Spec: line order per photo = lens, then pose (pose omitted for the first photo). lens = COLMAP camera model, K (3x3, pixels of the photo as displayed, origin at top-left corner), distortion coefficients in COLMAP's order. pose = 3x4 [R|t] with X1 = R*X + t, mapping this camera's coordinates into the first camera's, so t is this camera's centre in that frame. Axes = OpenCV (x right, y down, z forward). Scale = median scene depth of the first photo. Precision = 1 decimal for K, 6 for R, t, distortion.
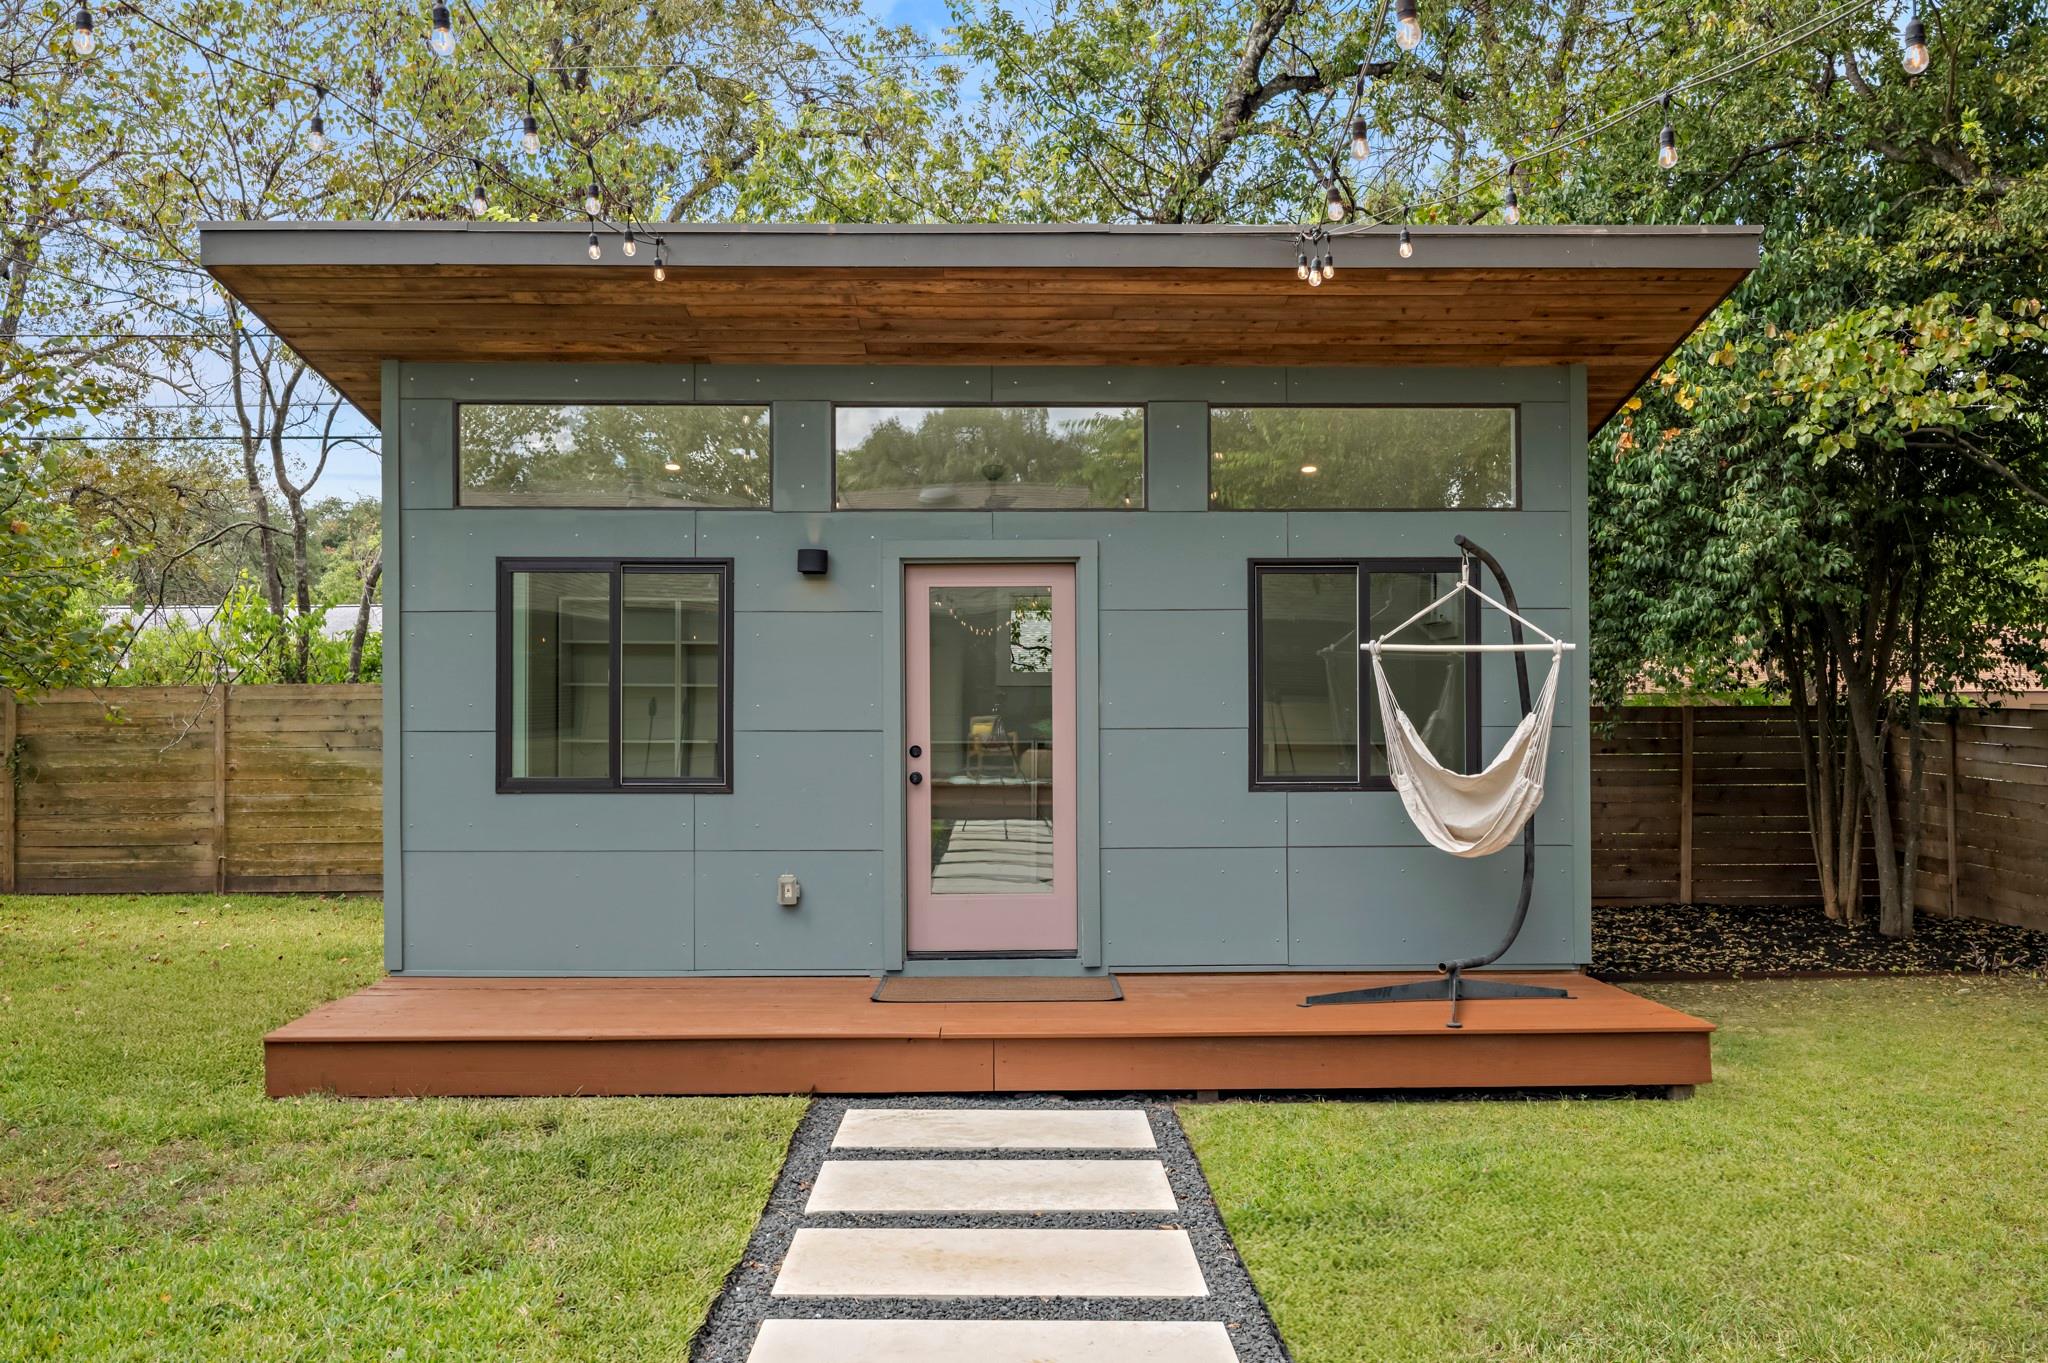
lens RADIAL K [[1674.9, 0, 1022.3], [0, 1674.9, 682.9], [0, 0, 1]] dist [0.030613, 0.002314]
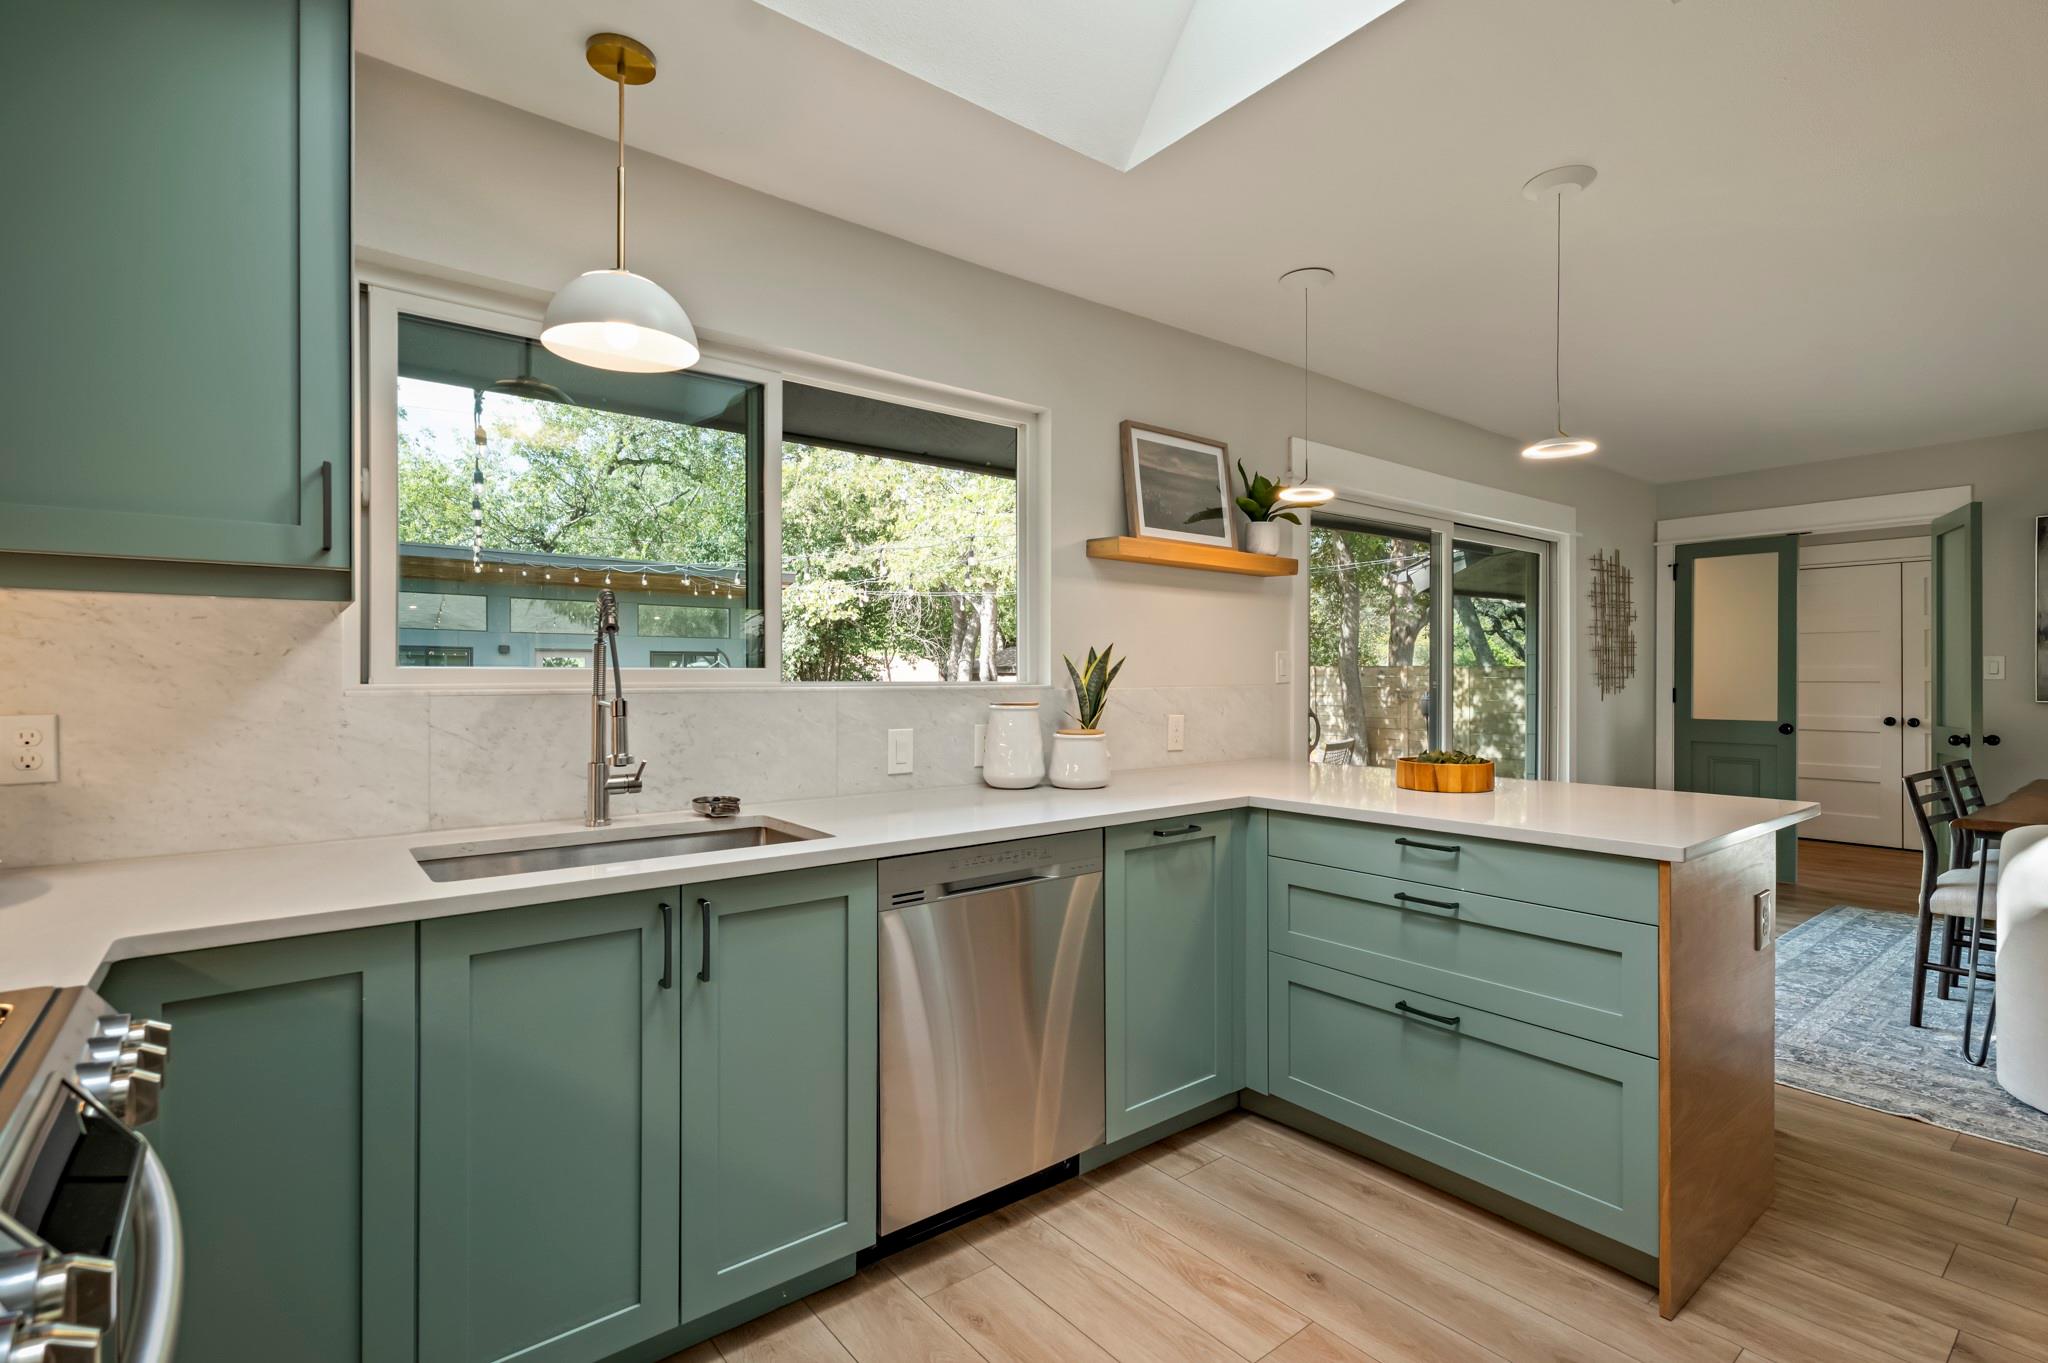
lens RADIAL K [[946.7, 0, 1042.0], [0, 946.7, 673.2], [0, 0, 1]] dist [-0.000604, -0.000073]
pose [[0.781144, 0.006014, 0.624322, -0.429242], [-0.004418, 0.999982, -0.004104, -0.025356], [-0.624335, 0.000448, 0.781156, -0.945301]]
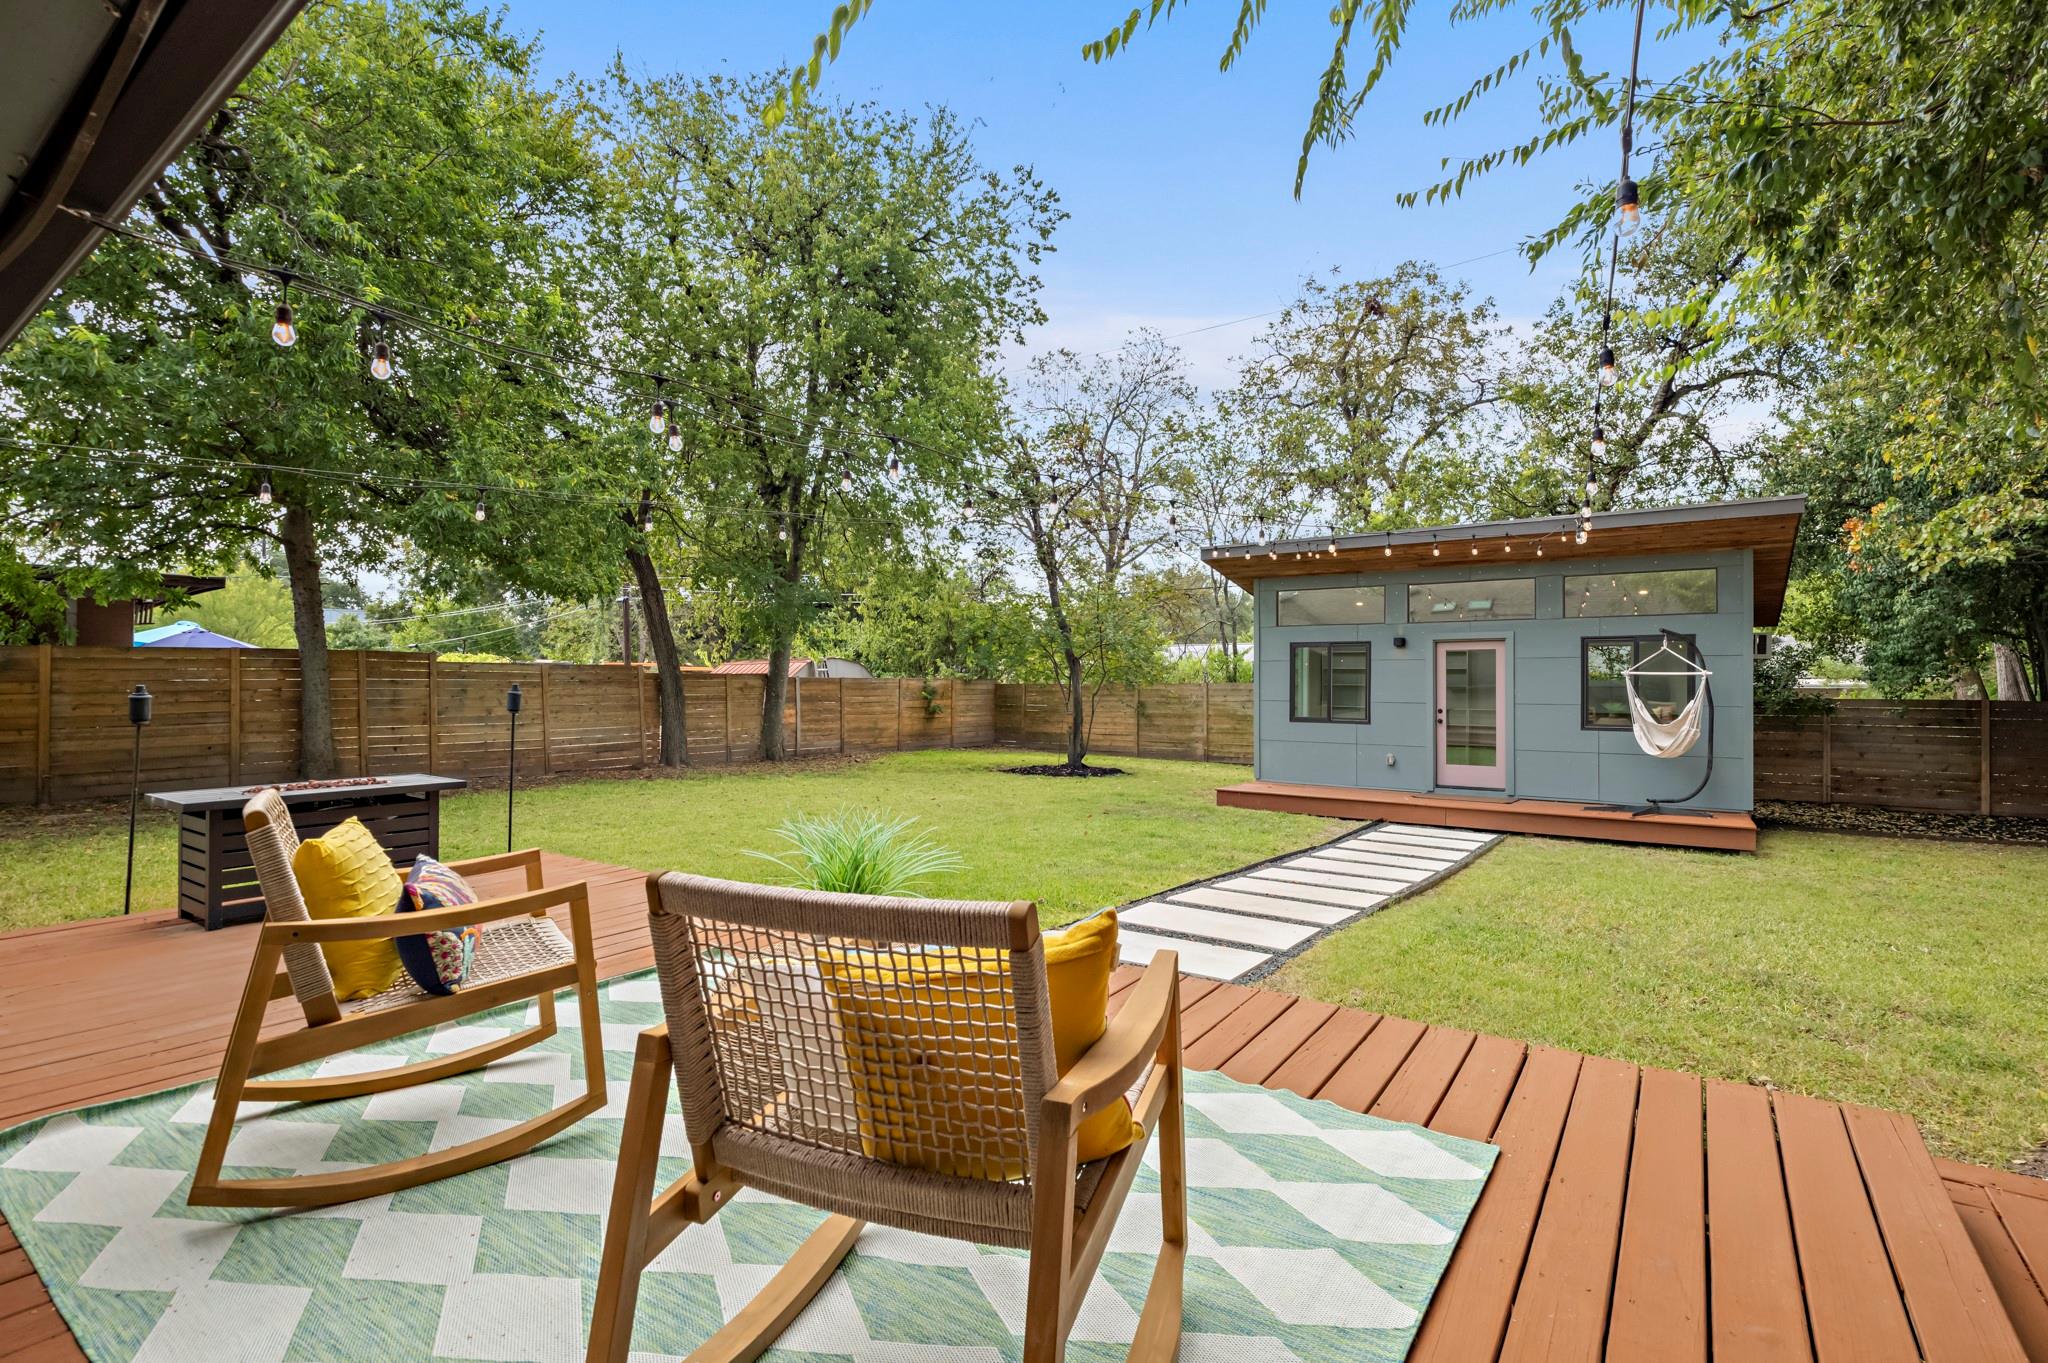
lens RADIAL K [[946.7, 0, 1028.0], [0, 946.7, 682.4], [0, 0, 1]] dist [-0.000604, -0.000073]
pose [[0.807212, 0.005642, -0.590234, 0.299391], [-0.003394, 0.999982, 0.004917, -0.010360], [0.590252, -0.001966, 0.807217, -0.617182]]
